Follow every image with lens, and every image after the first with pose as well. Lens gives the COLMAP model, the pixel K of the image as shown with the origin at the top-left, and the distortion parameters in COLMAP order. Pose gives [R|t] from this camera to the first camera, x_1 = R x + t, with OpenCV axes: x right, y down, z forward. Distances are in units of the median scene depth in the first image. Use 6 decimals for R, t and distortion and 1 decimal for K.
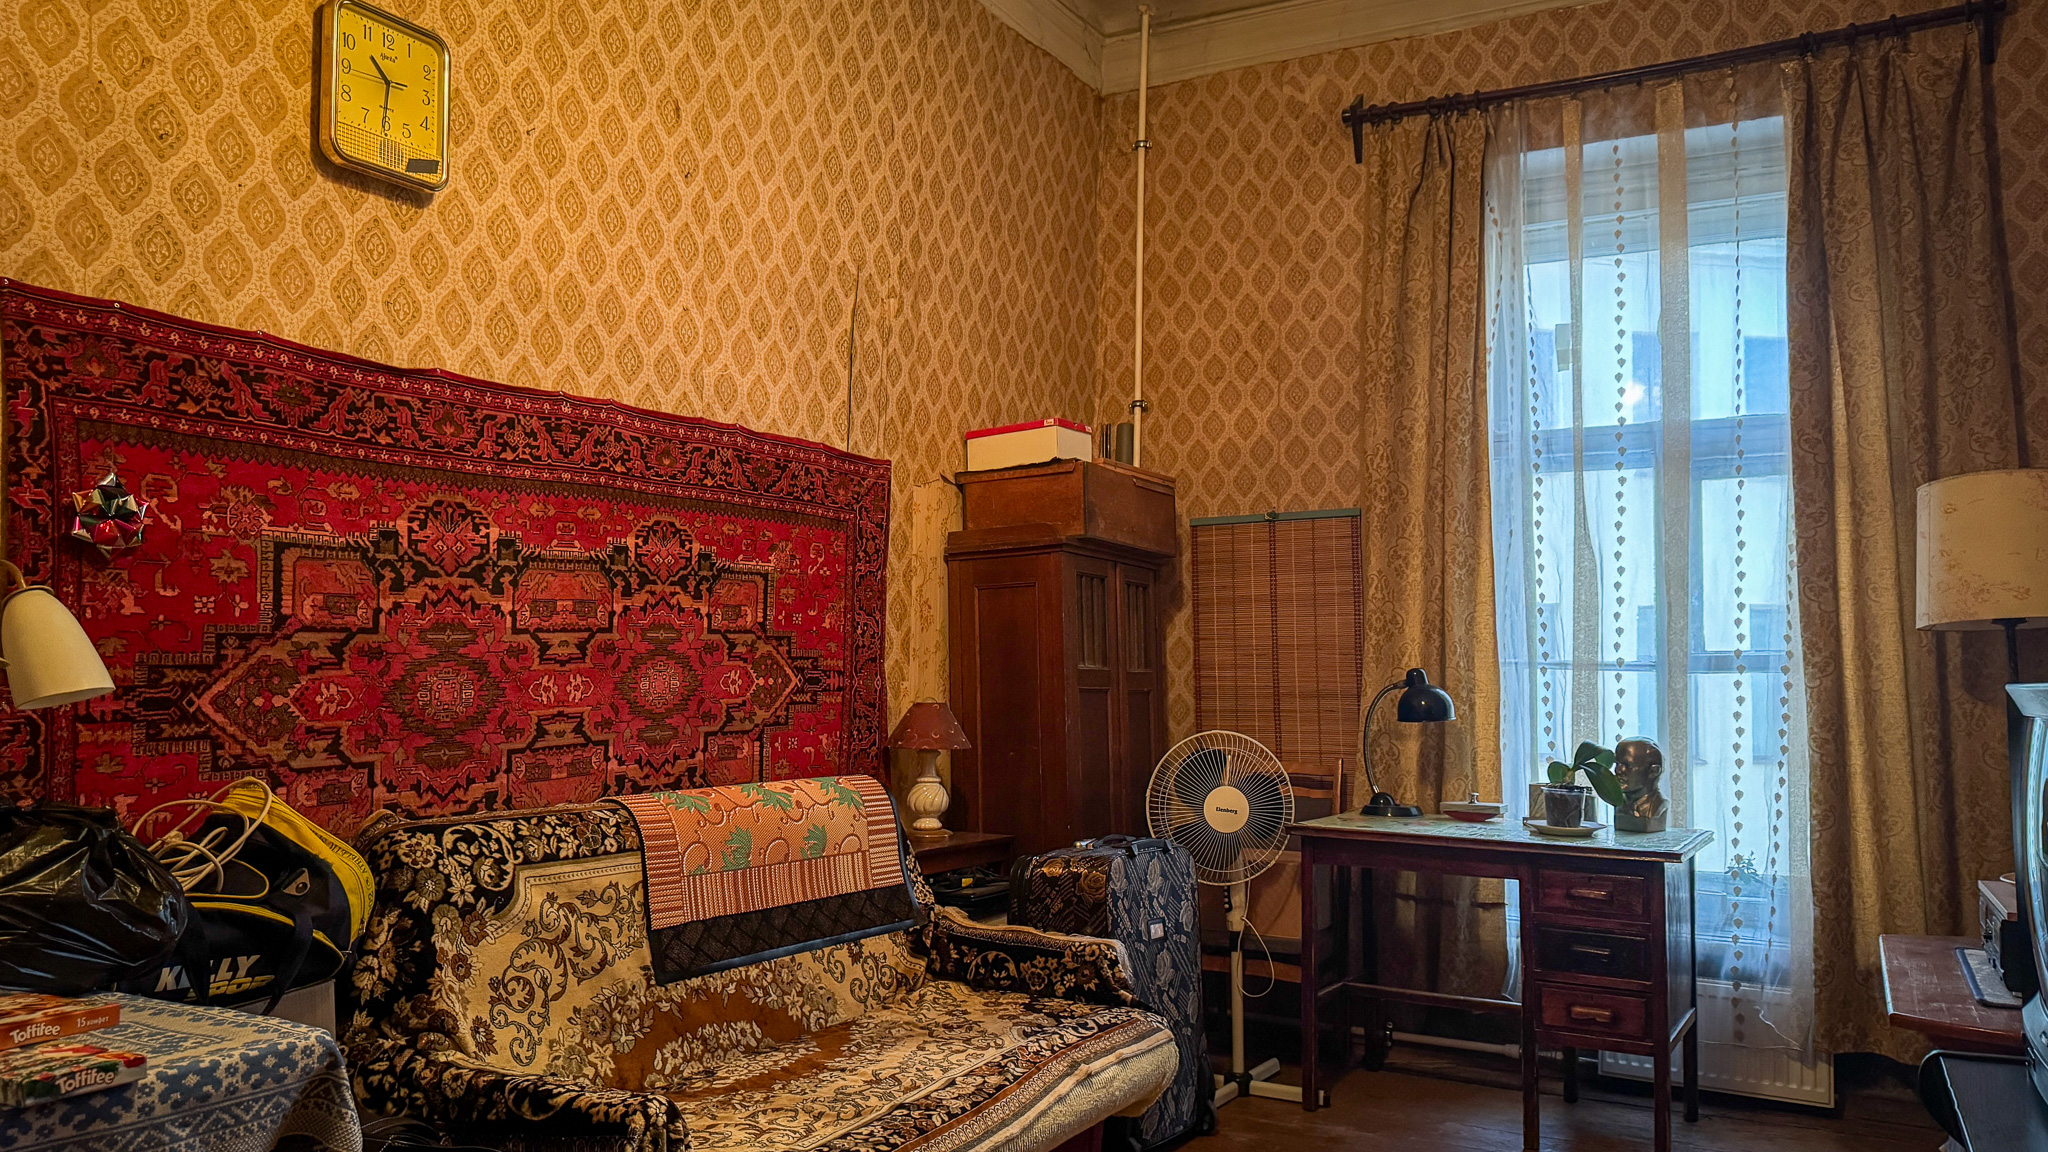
lens RADIAL K [[1466.6, 0, 1023.8], [0, 1466.6, 582.5], [0, 0, 1]] dist [0.094688, -0.152011]
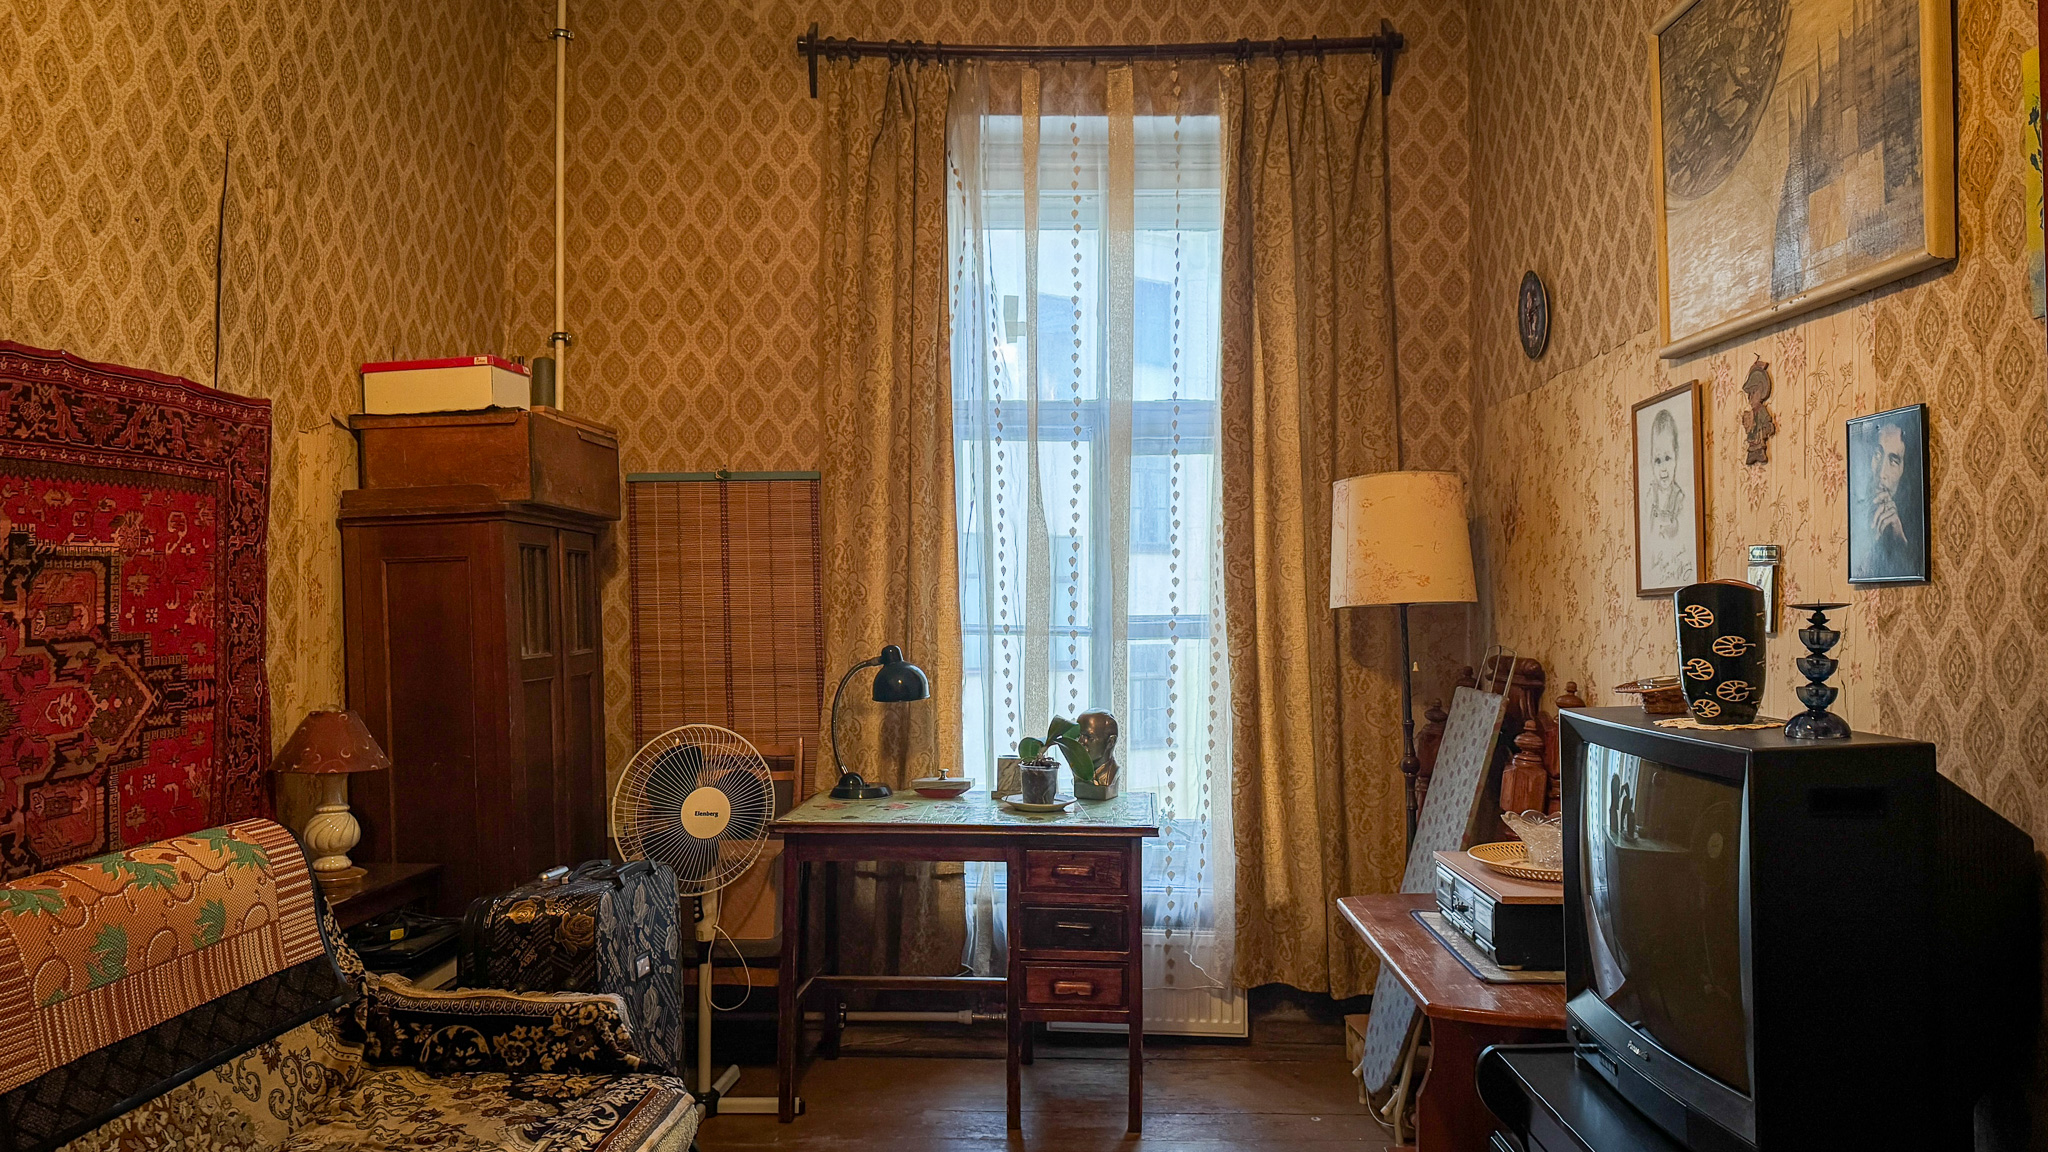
lens RADIAL K [[1446.6, 0, 1025.1], [0, 1446.6, 578.6], [0, 0, 1]] dist [0.113070, -0.158731]
pose [[0.887120, -0.005744, 0.461504, -0.094425], [-0.022874, 0.998147, 0.056392, -0.040971], [-0.460972, -0.060582, 0.885344, 0.120037]]
